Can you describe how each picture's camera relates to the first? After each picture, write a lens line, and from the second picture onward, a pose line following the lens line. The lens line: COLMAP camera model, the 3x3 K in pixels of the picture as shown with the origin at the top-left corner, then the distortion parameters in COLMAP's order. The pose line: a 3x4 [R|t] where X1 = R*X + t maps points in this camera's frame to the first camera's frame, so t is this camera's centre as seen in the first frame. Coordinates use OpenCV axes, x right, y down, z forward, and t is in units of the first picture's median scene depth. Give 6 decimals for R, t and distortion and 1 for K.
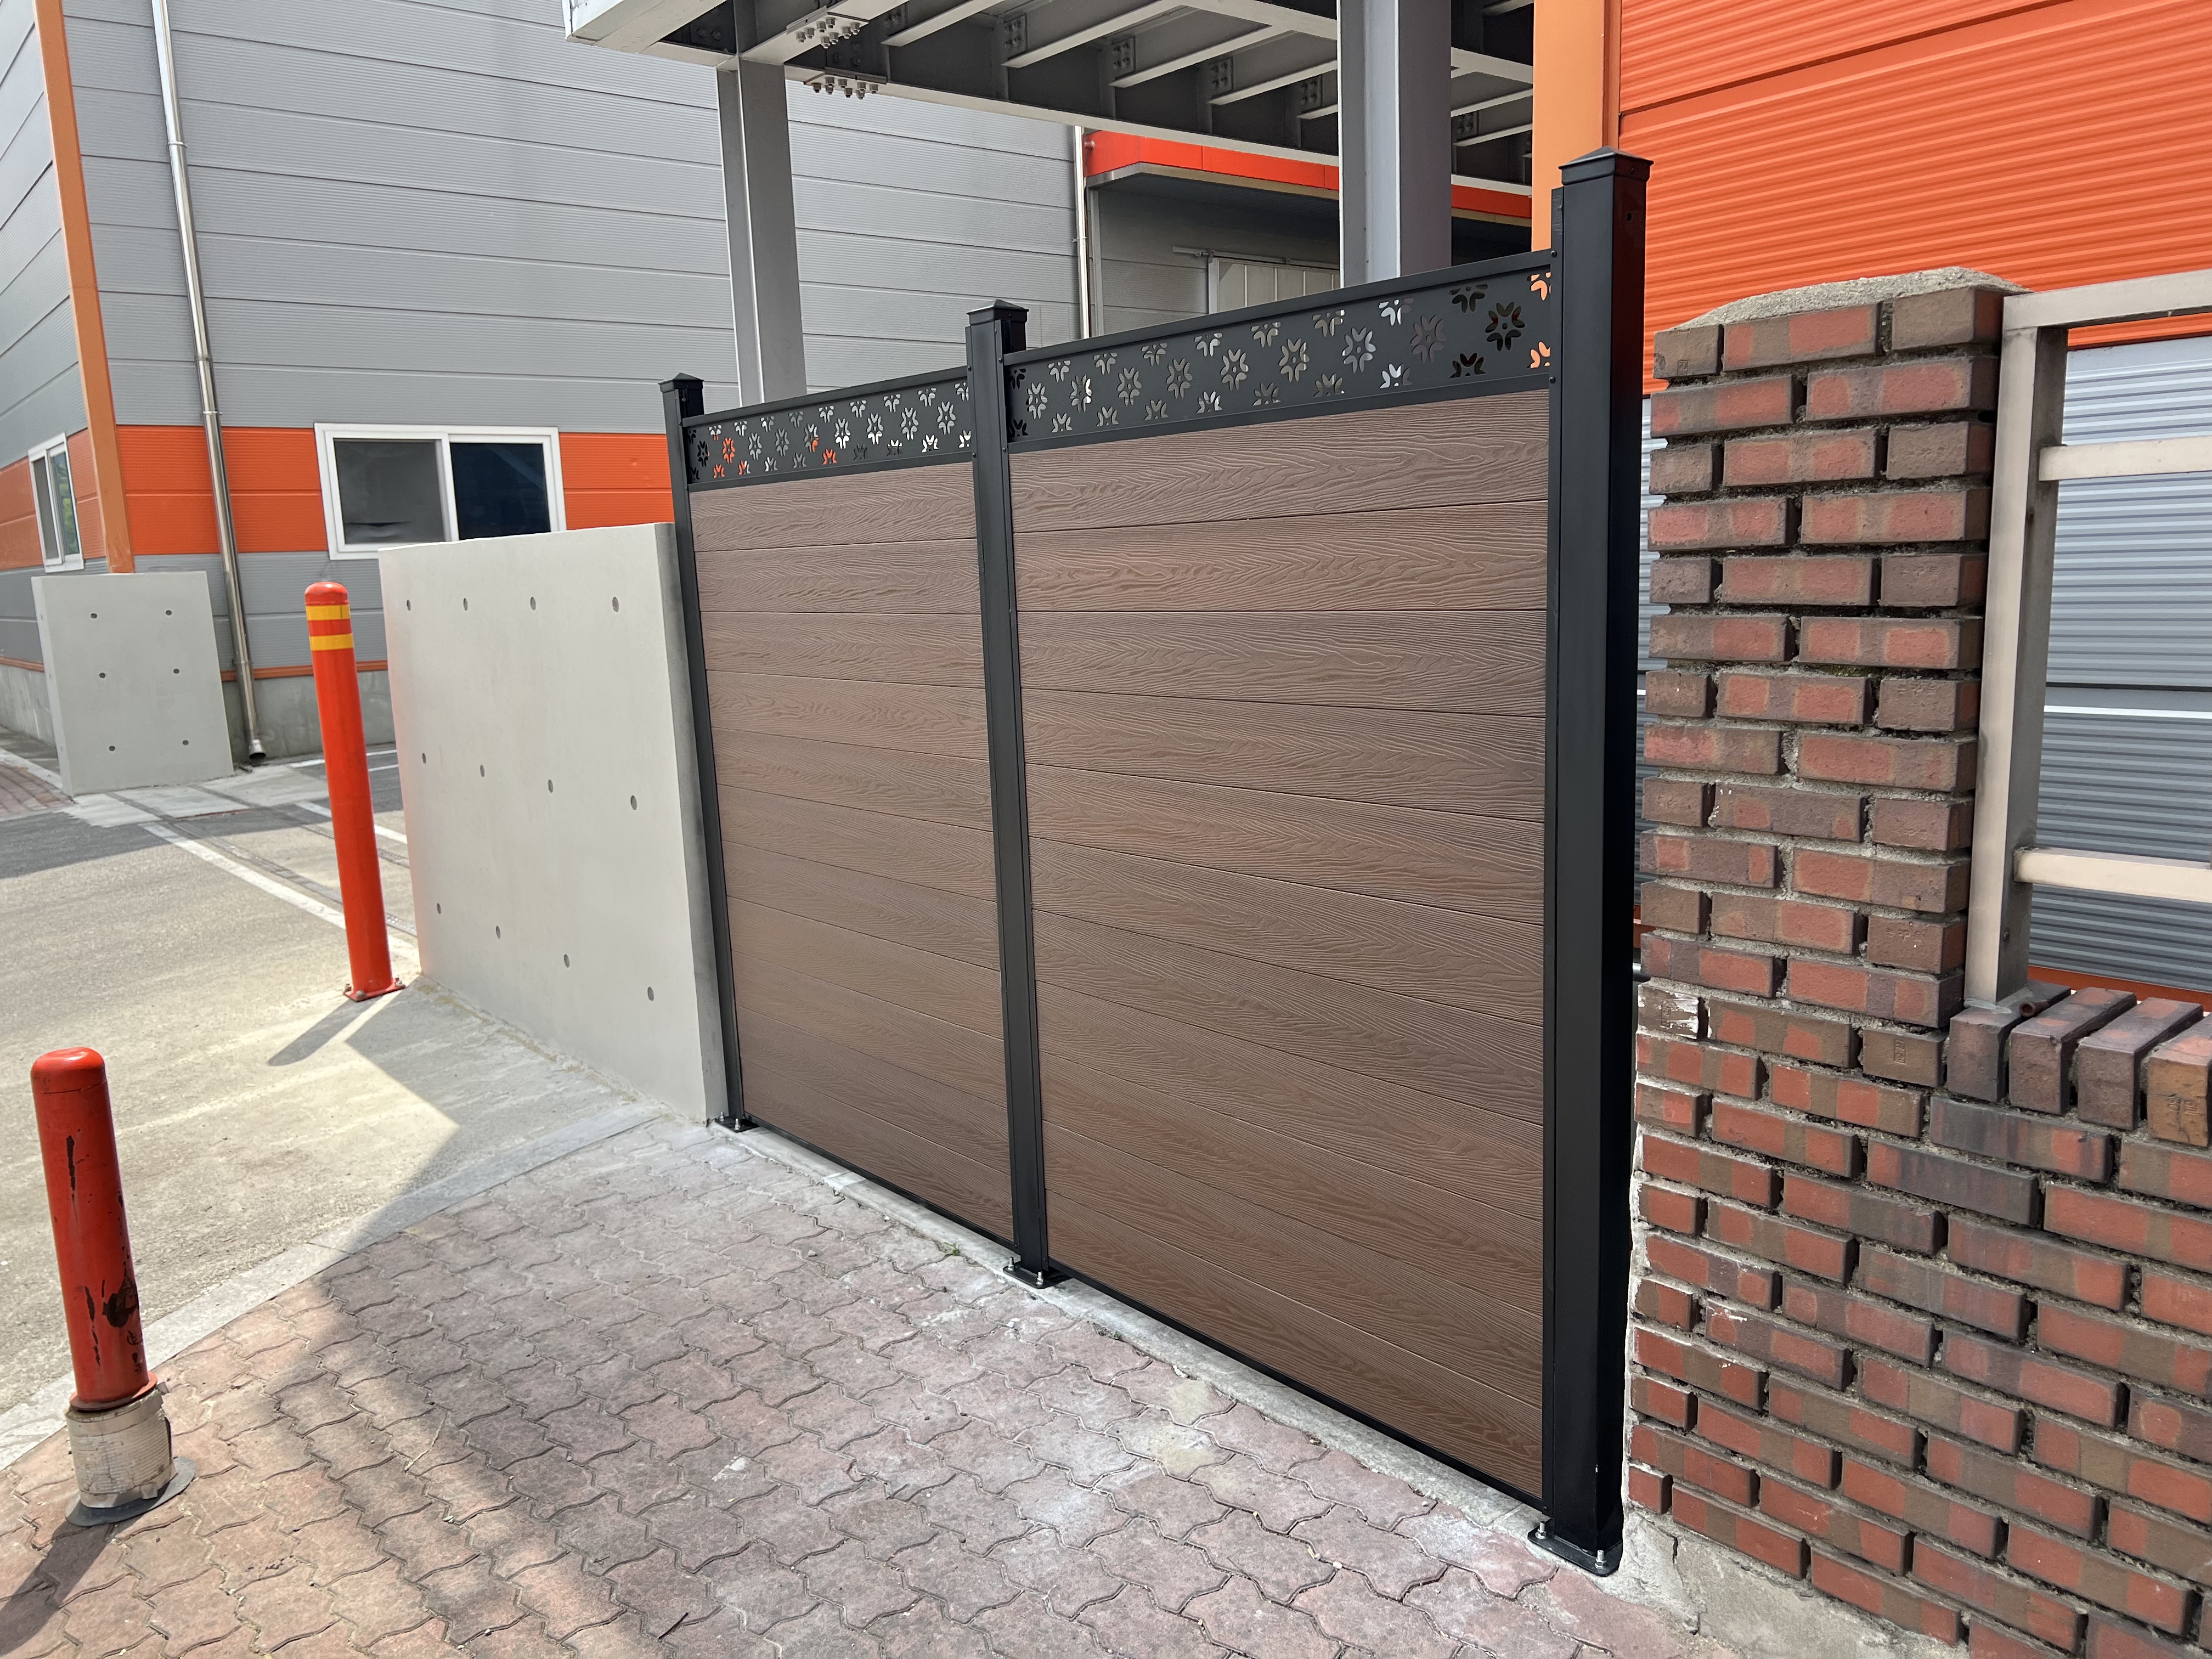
lens RADIAL K [[1650.4, 0, 1111.8], [0, 1650.4, 840.4], [0, 0, 1]] dist [0.086246, -0.122265]
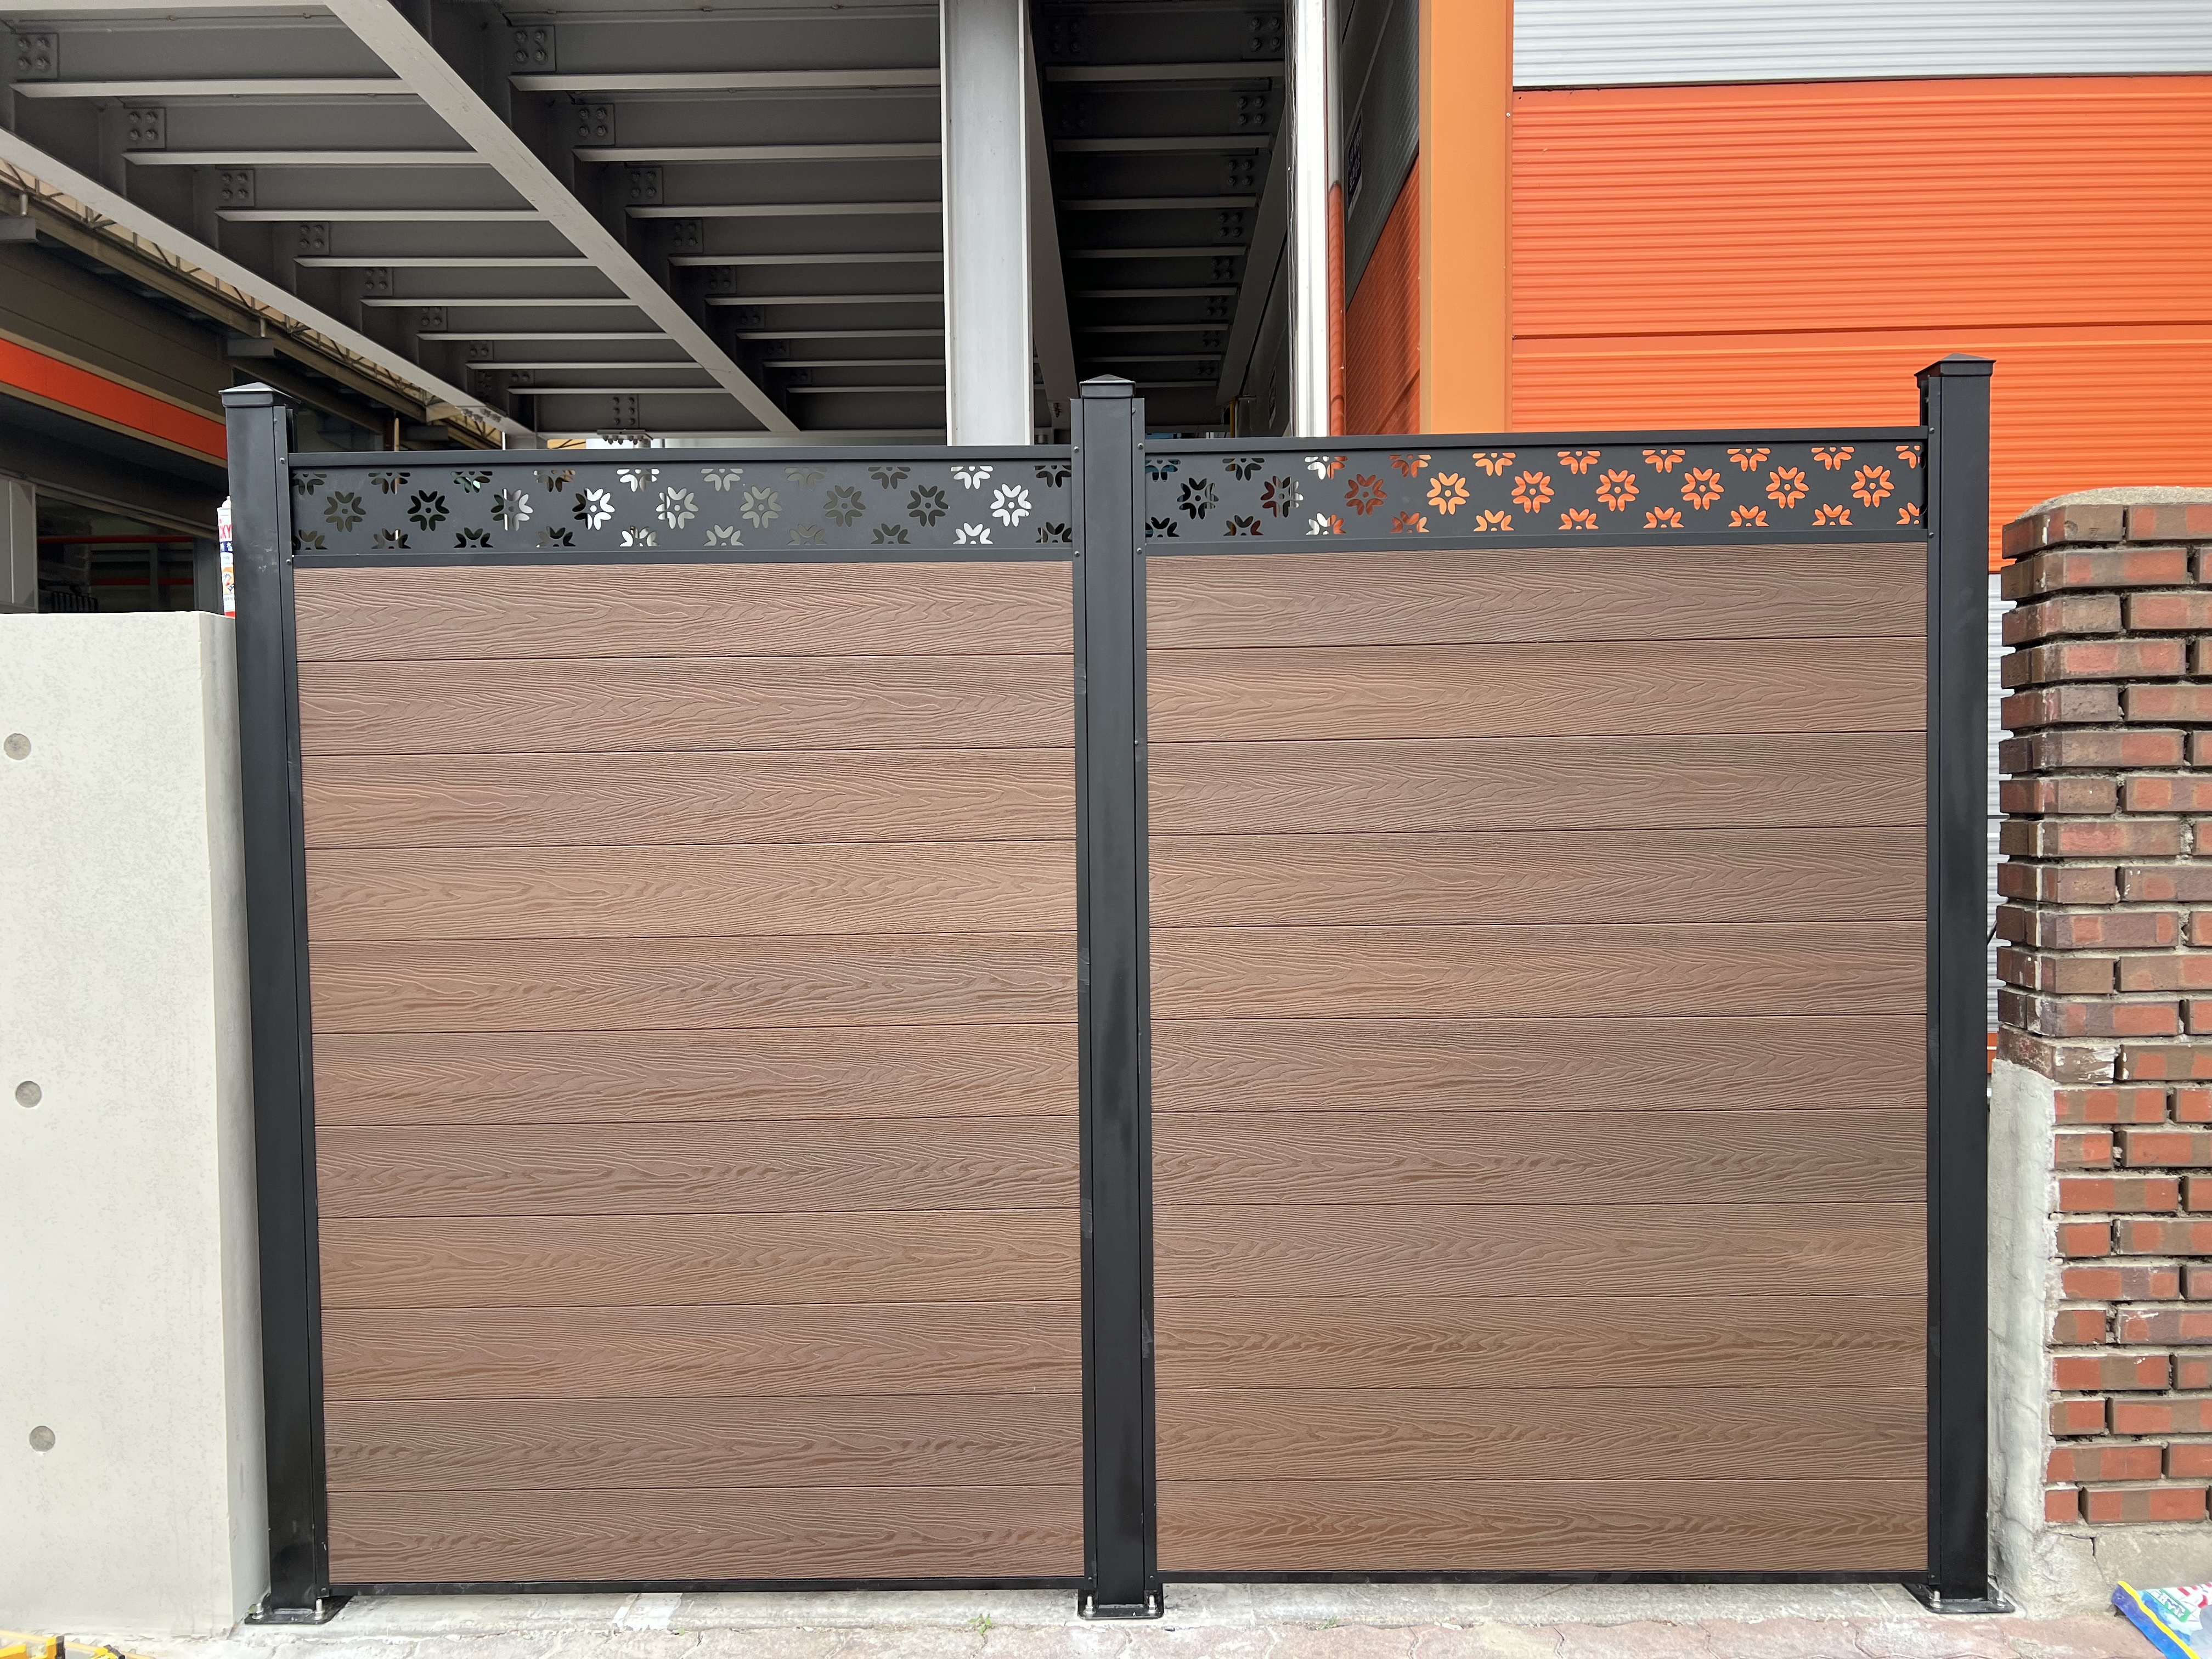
lens RADIAL K [[1659.6, 0, 1085.7], [0, 1659.6, 827.7], [0, 0, 1]] dist [0.045322, -0.042311]
pose [[0.654341, 0.002601, 0.756196, -0.972211], [0.117682, 0.987460, -0.105228, -0.020264], [-0.746987, 0.157846, 0.645829, 0.695256]]
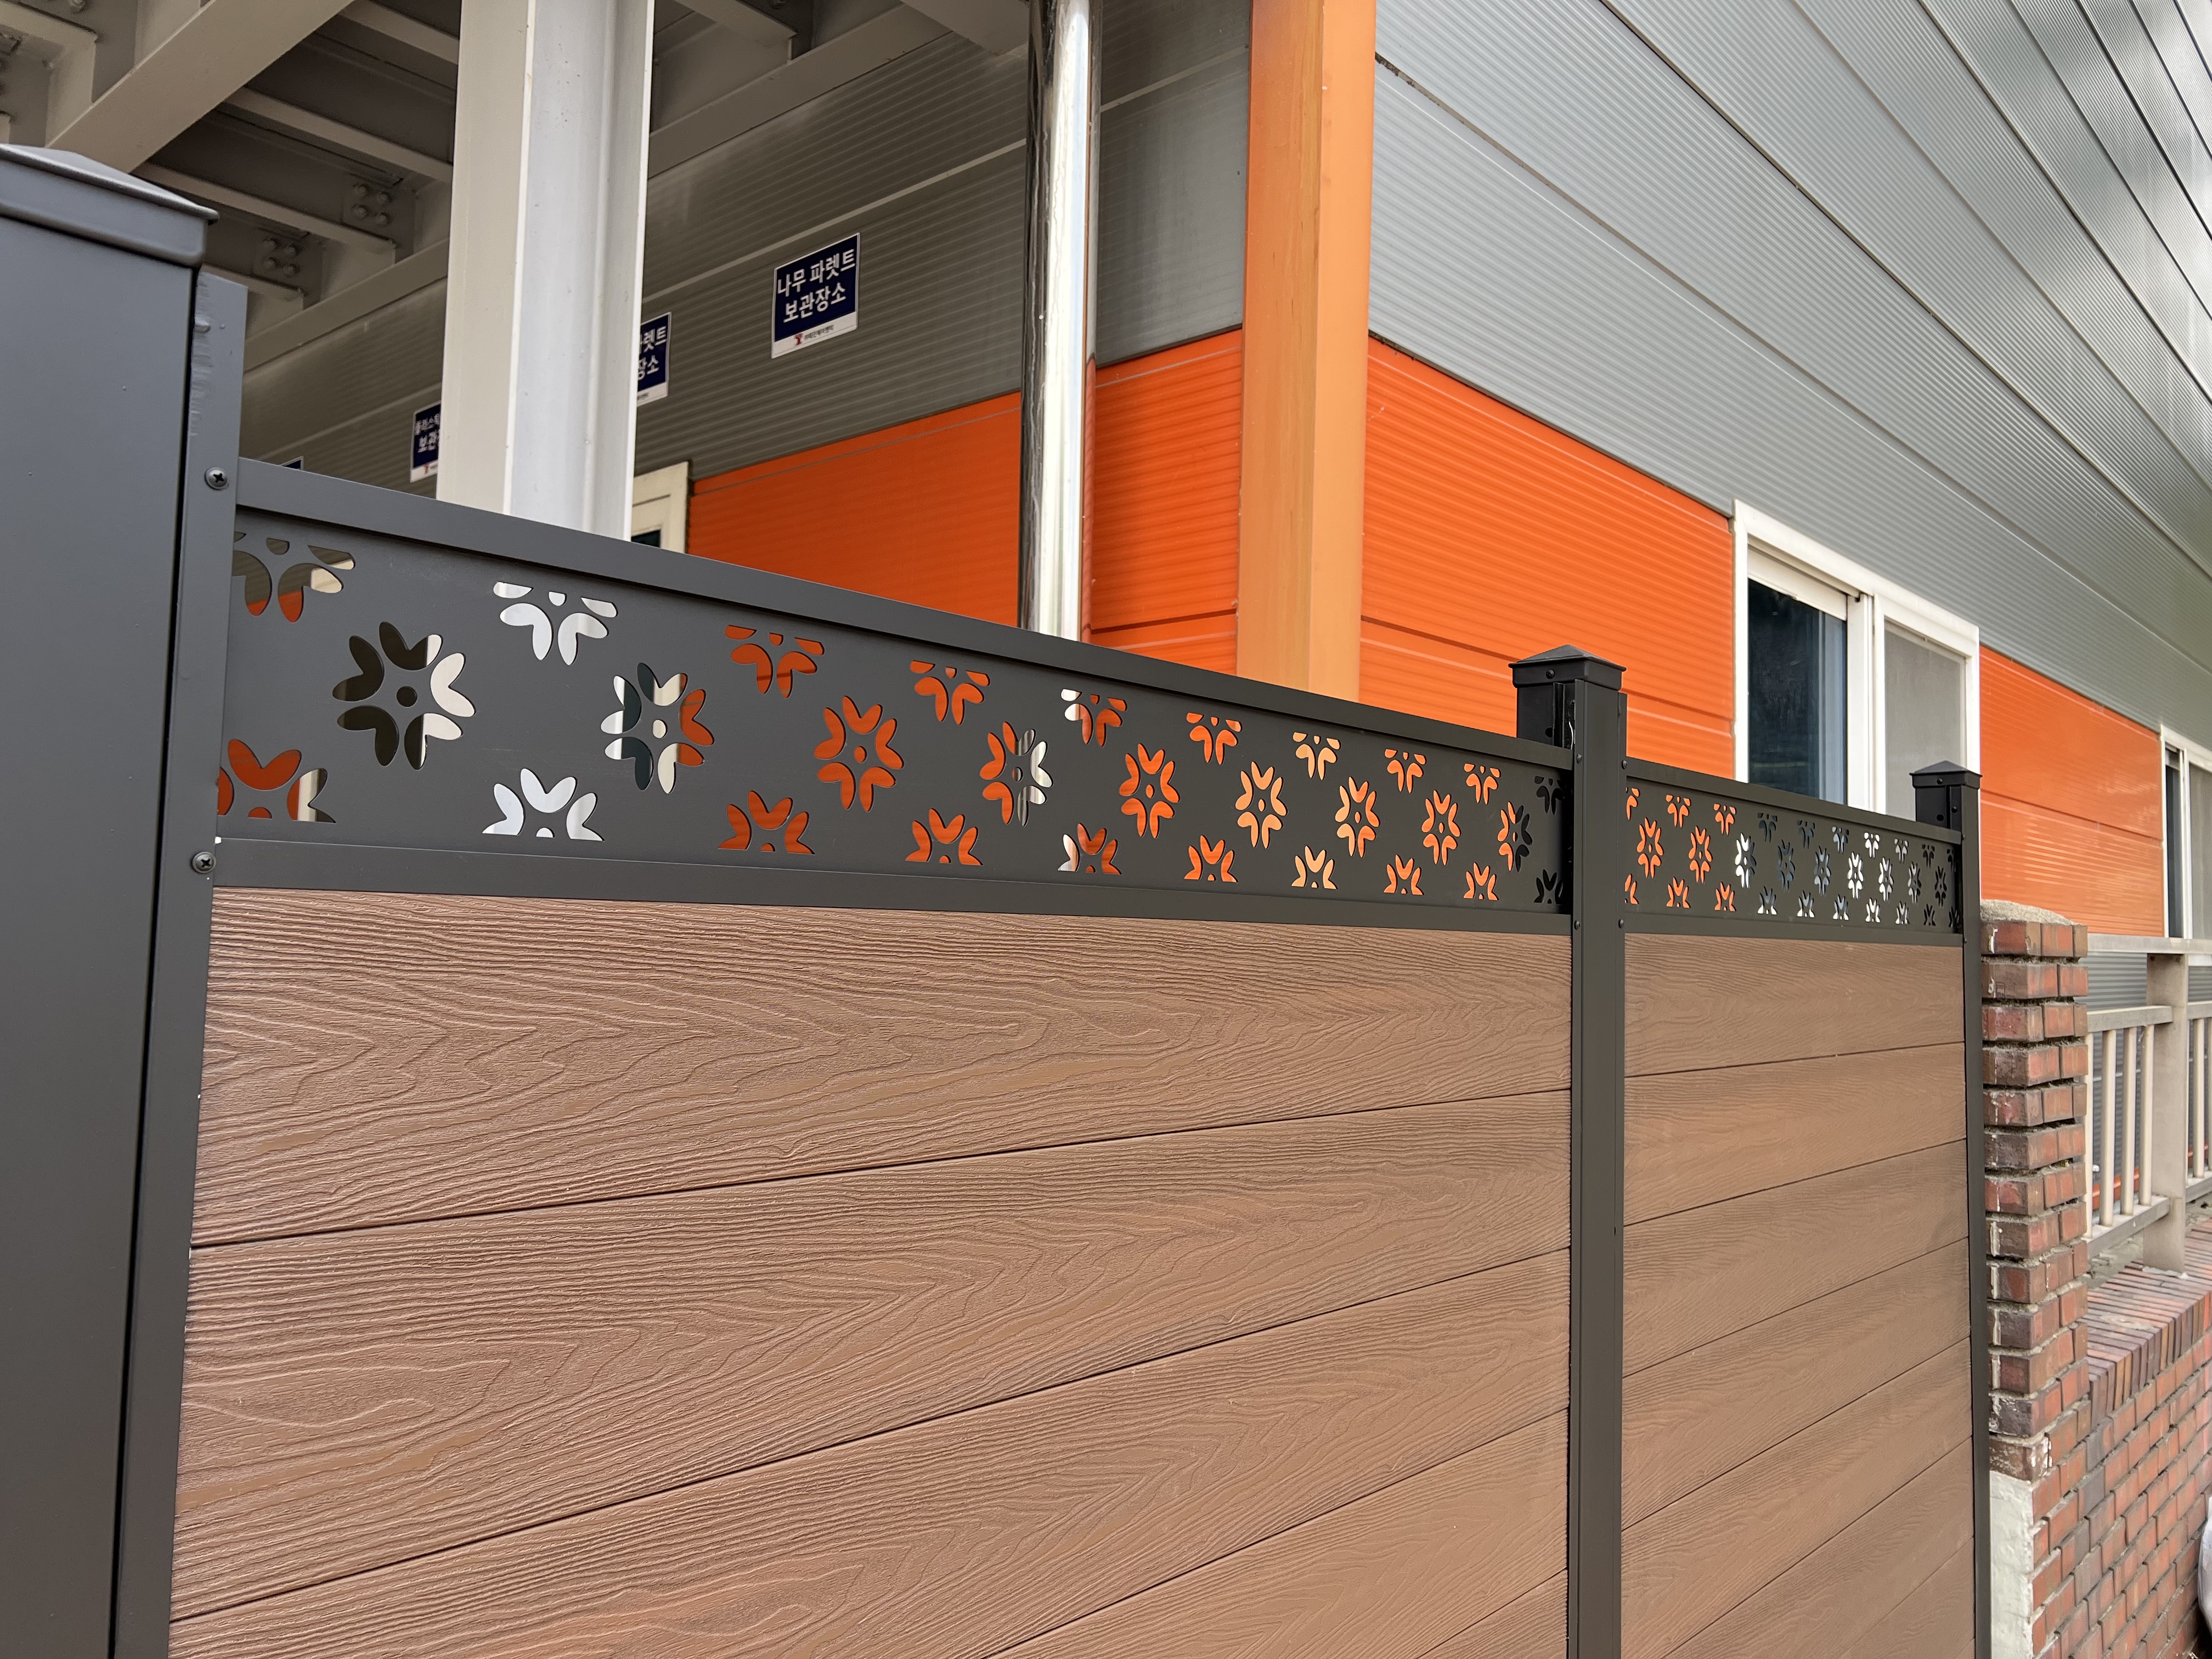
lens RADIAL K [[1656.1, 0, 1117.9], [0, 1656.1, 819.4], [0, 0, 1]] dist [0.092268, -0.122889]
pose [[-0.149752, 0.095580, 0.984093, -0.783418], [0.143764, 0.986844, -0.073970, -0.346752], [-0.978216, 0.130400, -0.161523, 1.702358]]
